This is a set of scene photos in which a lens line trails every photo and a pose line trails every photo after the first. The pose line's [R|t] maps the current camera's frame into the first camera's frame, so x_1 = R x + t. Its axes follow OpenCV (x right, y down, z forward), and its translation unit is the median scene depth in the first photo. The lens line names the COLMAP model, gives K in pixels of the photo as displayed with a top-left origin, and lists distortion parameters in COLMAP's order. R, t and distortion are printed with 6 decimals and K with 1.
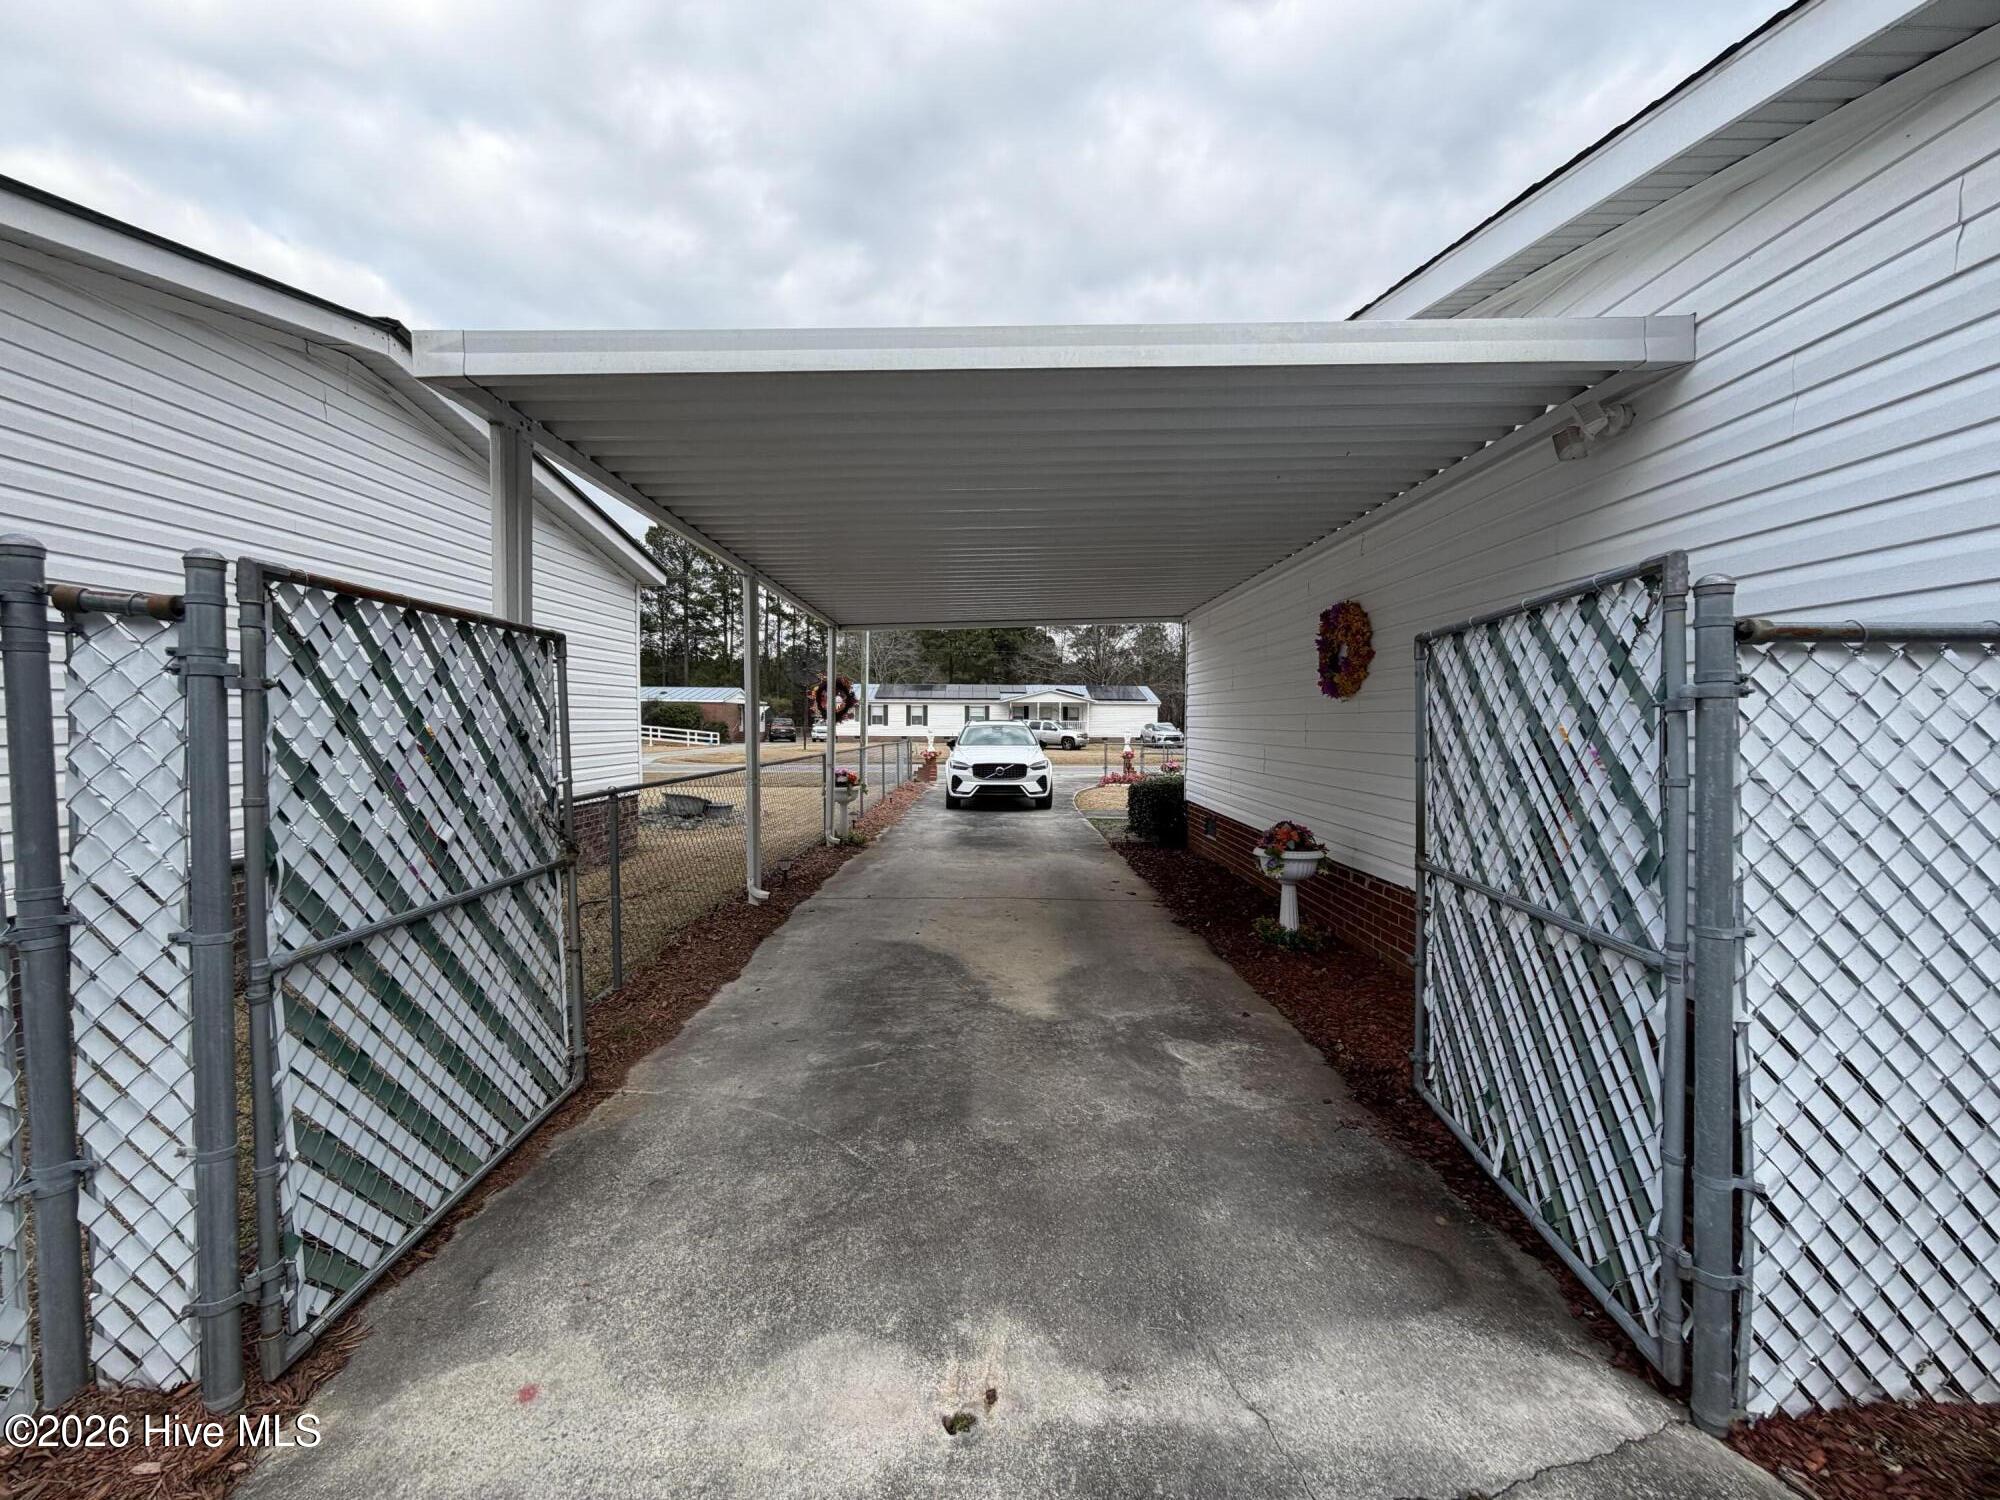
lens RADIAL K [[797.7, 0, 1006.1], [0, 797.7, 747.2], [0, 0, 1]] dist [0.000902, -0.001049]
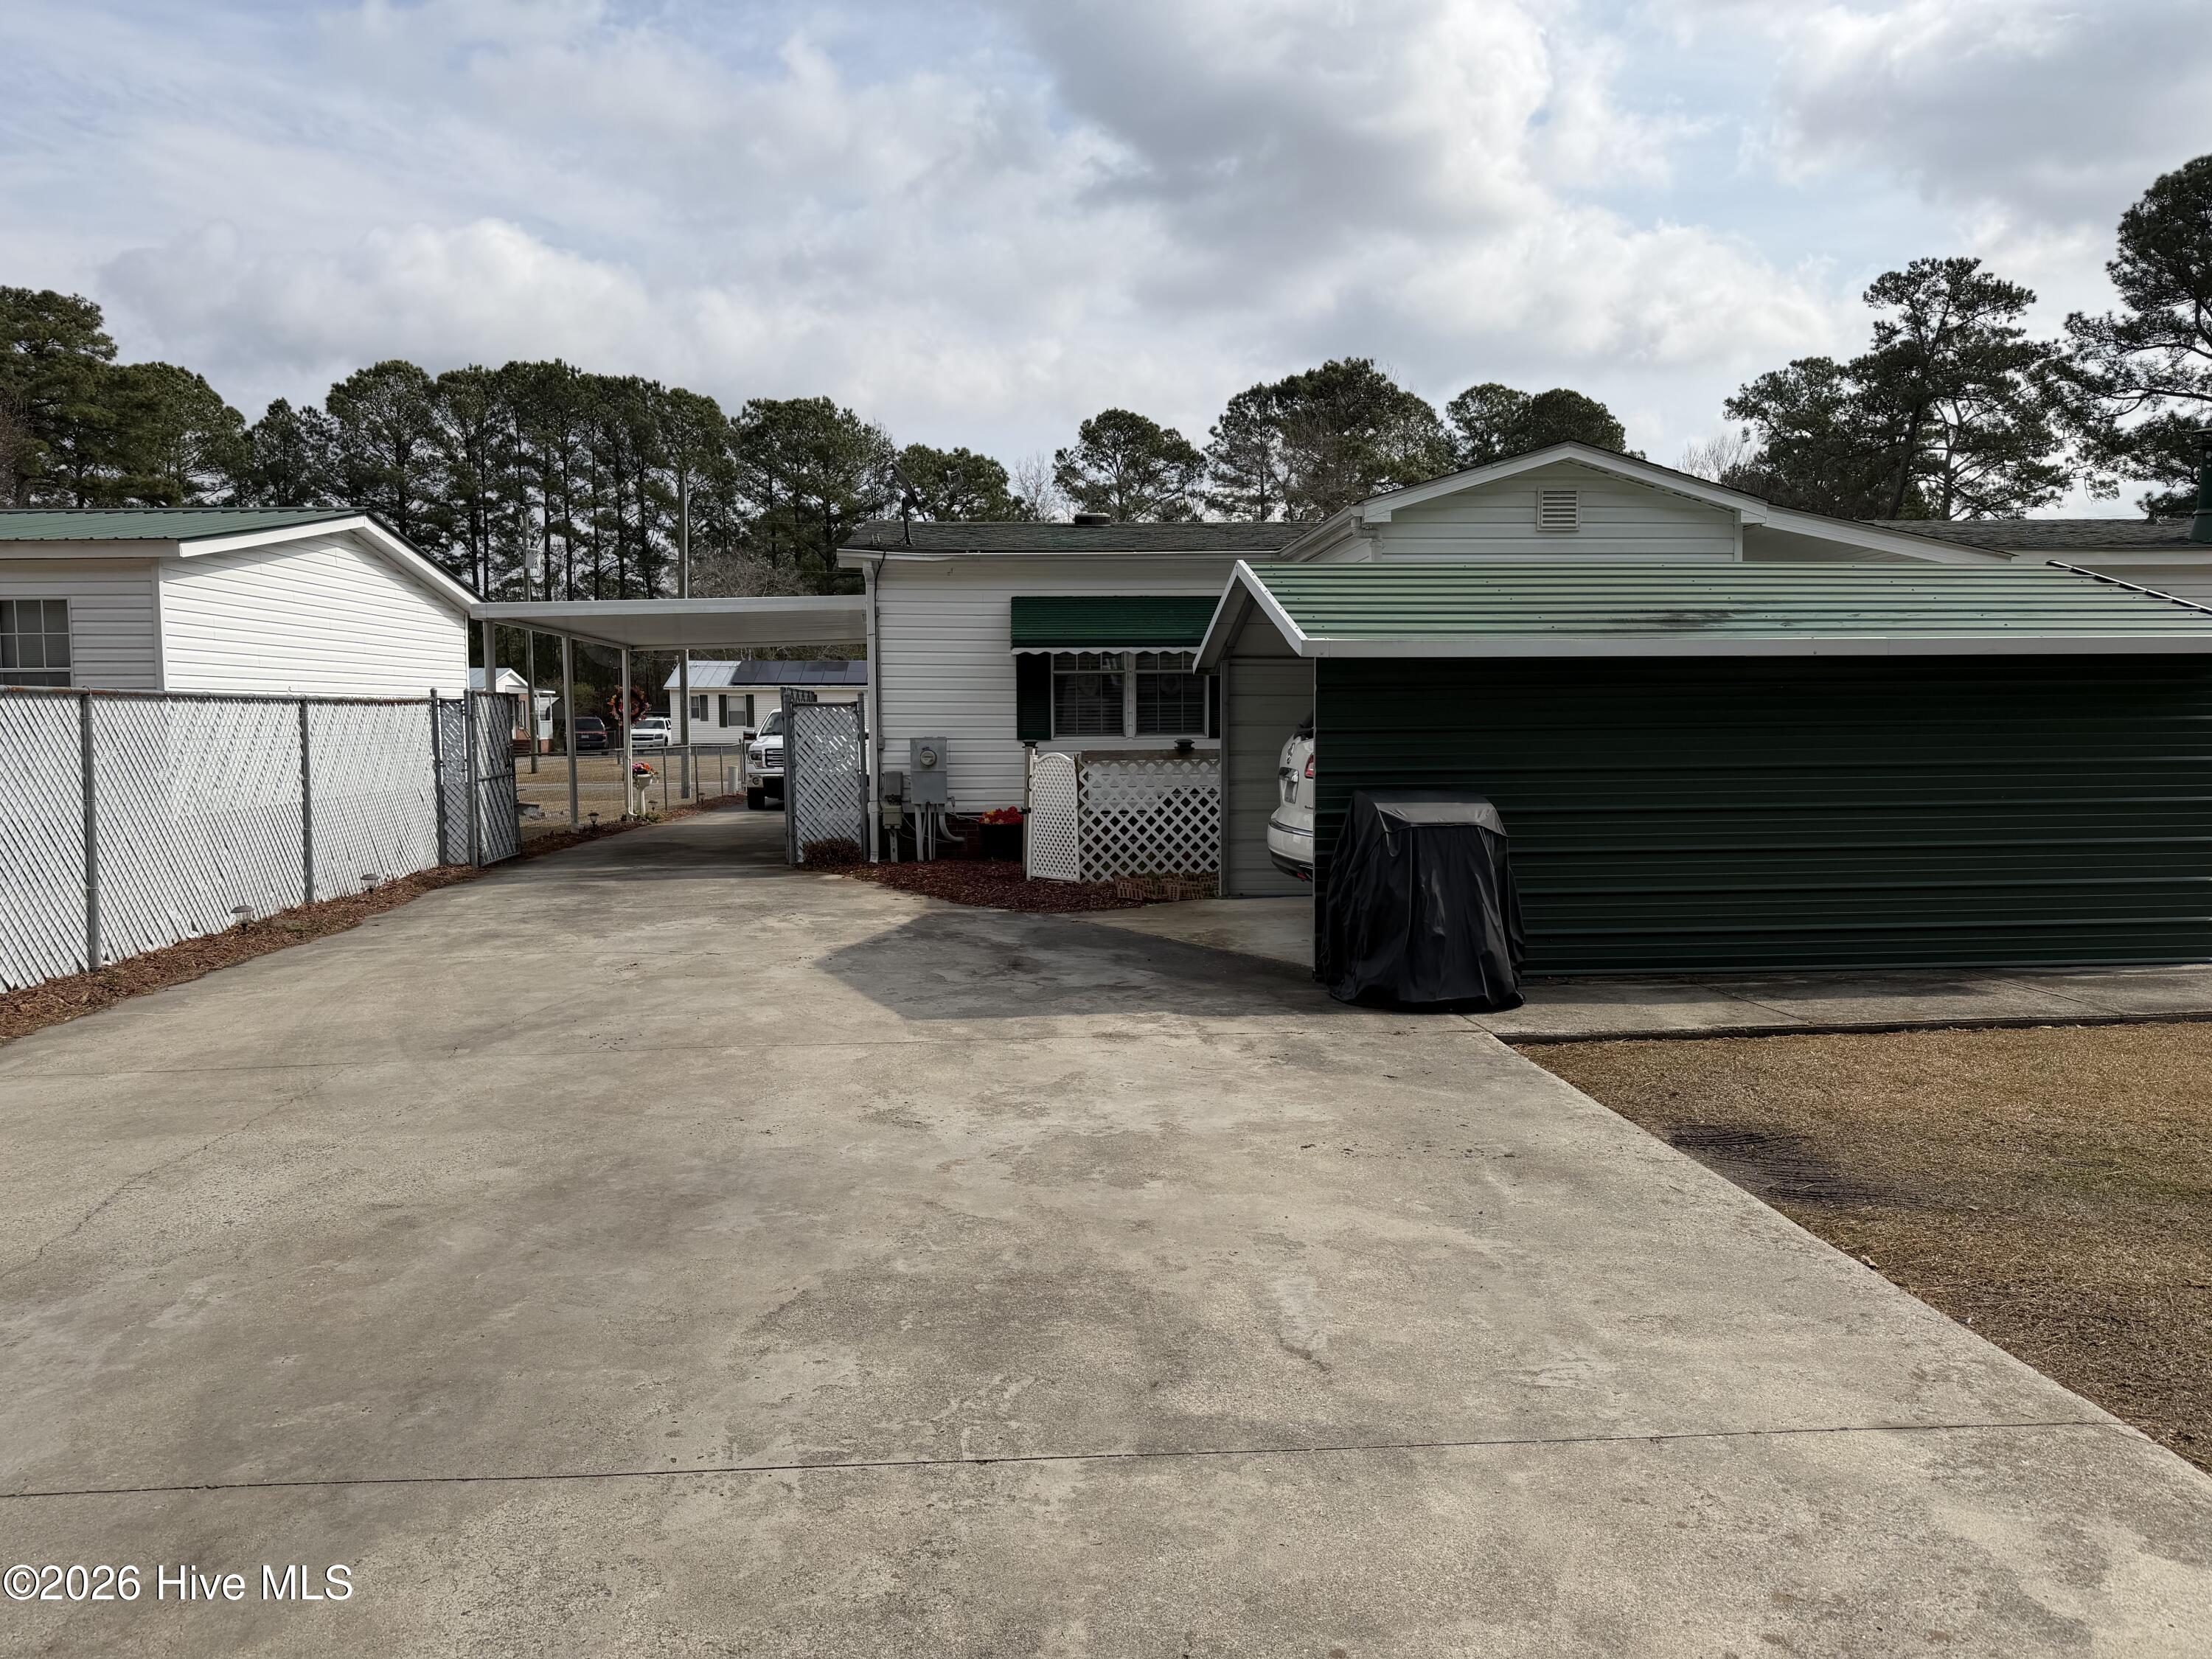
lens RADIAL K [[1547.0, 0, 1105.4], [0, 1547.0, 816.2], [0, 0, 1]] dist [0.081407, -0.087176]
pose [[0.998581, -0.014092, 0.051346, 0.044722], [0.012460, 0.999411, 0.031965, 0.005070], [-0.051767, -0.031280, 0.998169, -0.165112]]
